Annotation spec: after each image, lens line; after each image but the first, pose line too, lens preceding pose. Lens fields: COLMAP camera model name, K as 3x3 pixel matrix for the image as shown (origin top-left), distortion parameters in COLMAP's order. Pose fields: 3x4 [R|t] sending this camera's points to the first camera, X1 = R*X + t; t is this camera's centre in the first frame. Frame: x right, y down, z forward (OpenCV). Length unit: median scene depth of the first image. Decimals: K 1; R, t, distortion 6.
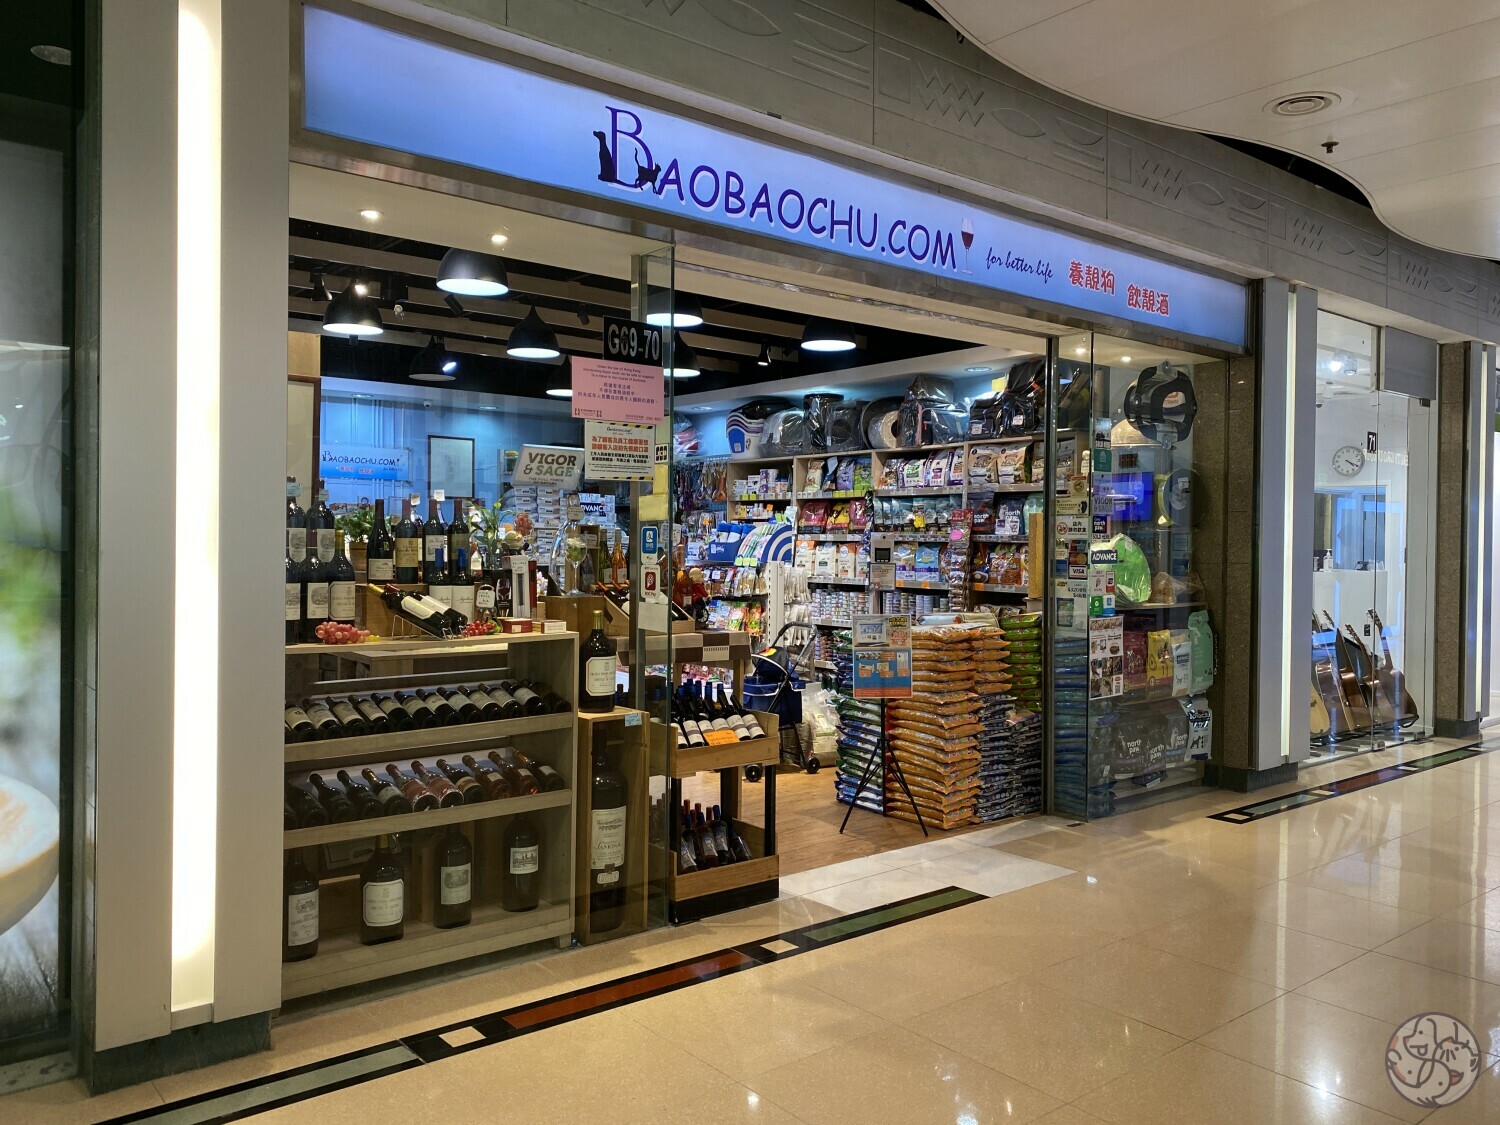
lens RADIAL K [[1137.1, 0, 744.7], [0, 1137.1, 563.8], [0, 0, 1]] dist [0.085696, -0.185414]
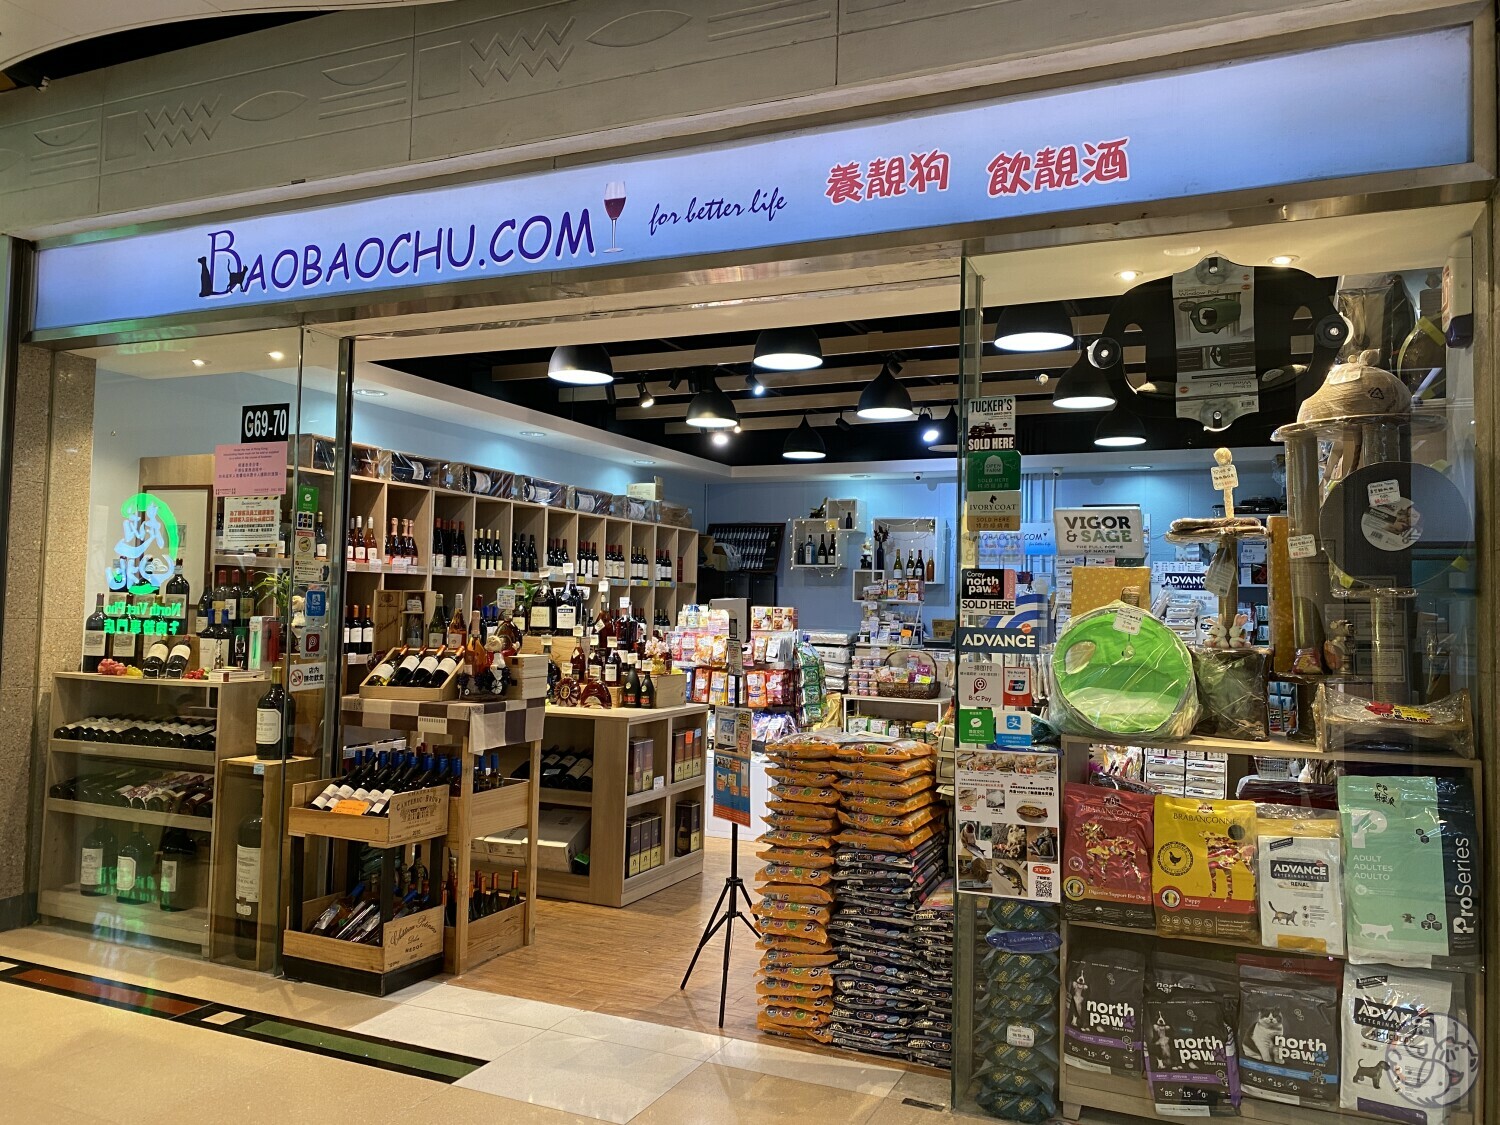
lens RADIAL K [[1140.2, 0, 750.0], [0, 1140.2, 562.5], [0, 0, 1]] dist [0.024989, -0.029286]
pose [[0.454542, -0.035386, -0.890022, 0.985422], [-0.034237, 0.997778, -0.057155, -0.010742], [0.890067, 0.056451, 0.452320, 0.825979]]
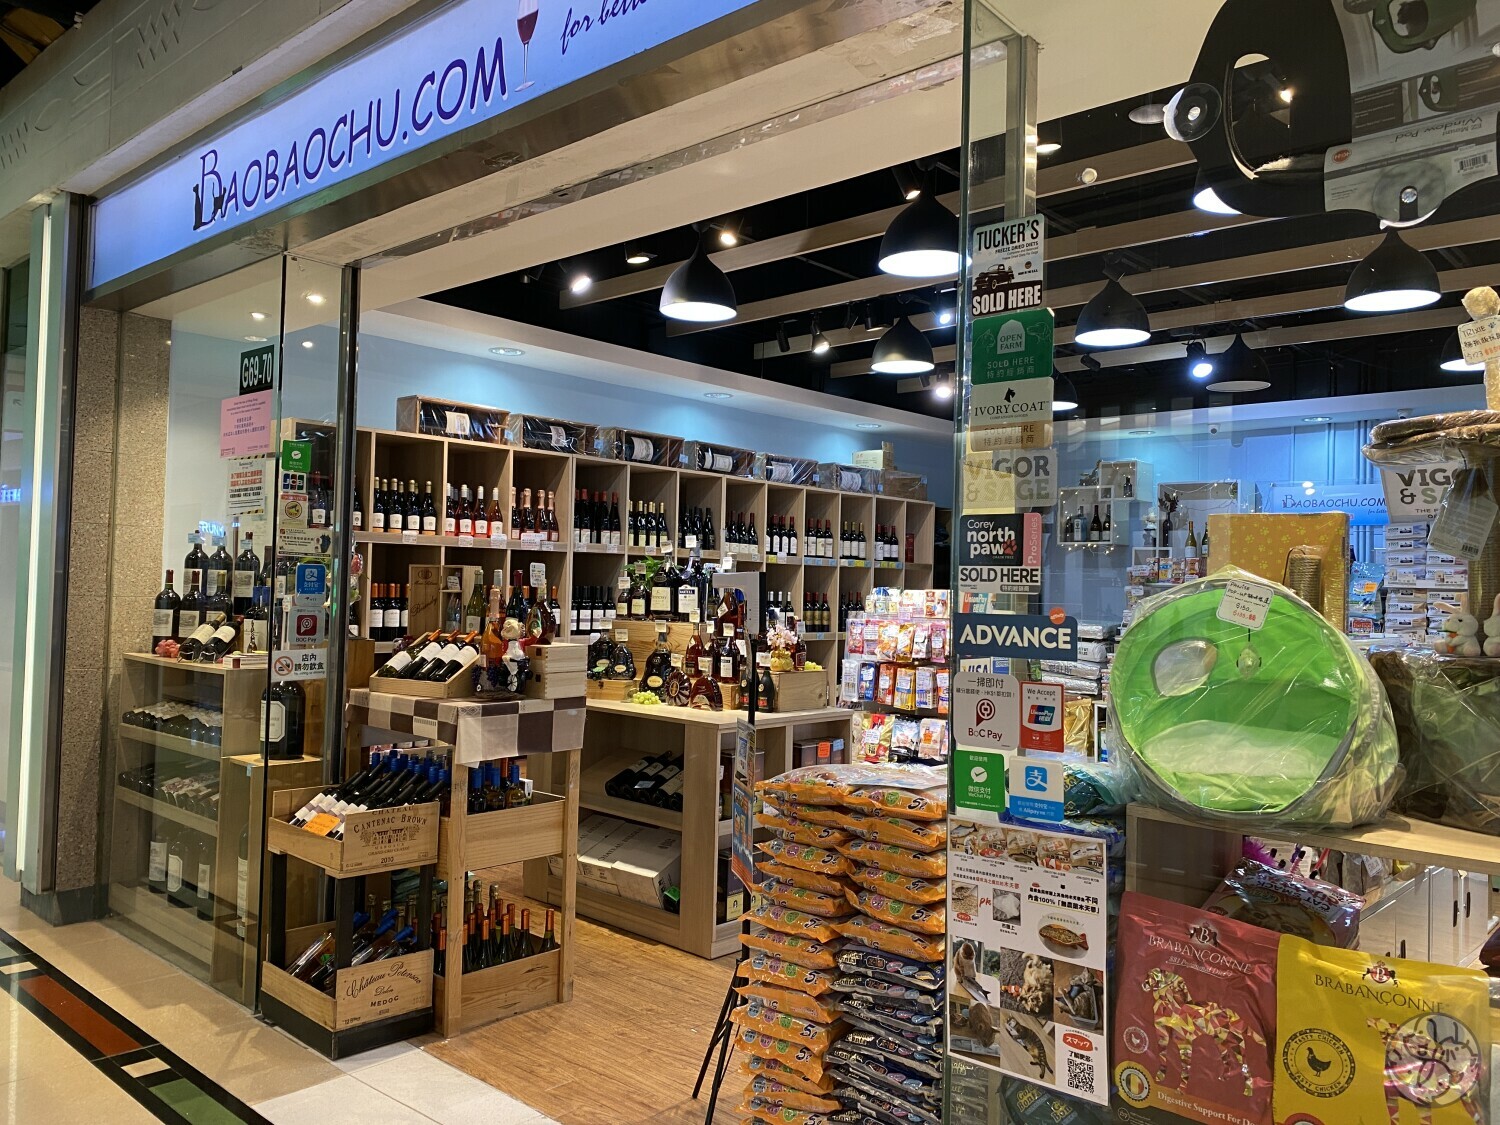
lens RADIAL K [[1140.2, 0, 750.0], [0, 1140.2, 562.5], [0, 0, 1]] dist [0.024989, -0.029286]
pose [[0.152804, -0.027319, -0.987879, 0.813909], [-0.043409, 0.998468, -0.034326, -0.016667], [0.987303, 0.048128, 0.151384, 1.136245]]
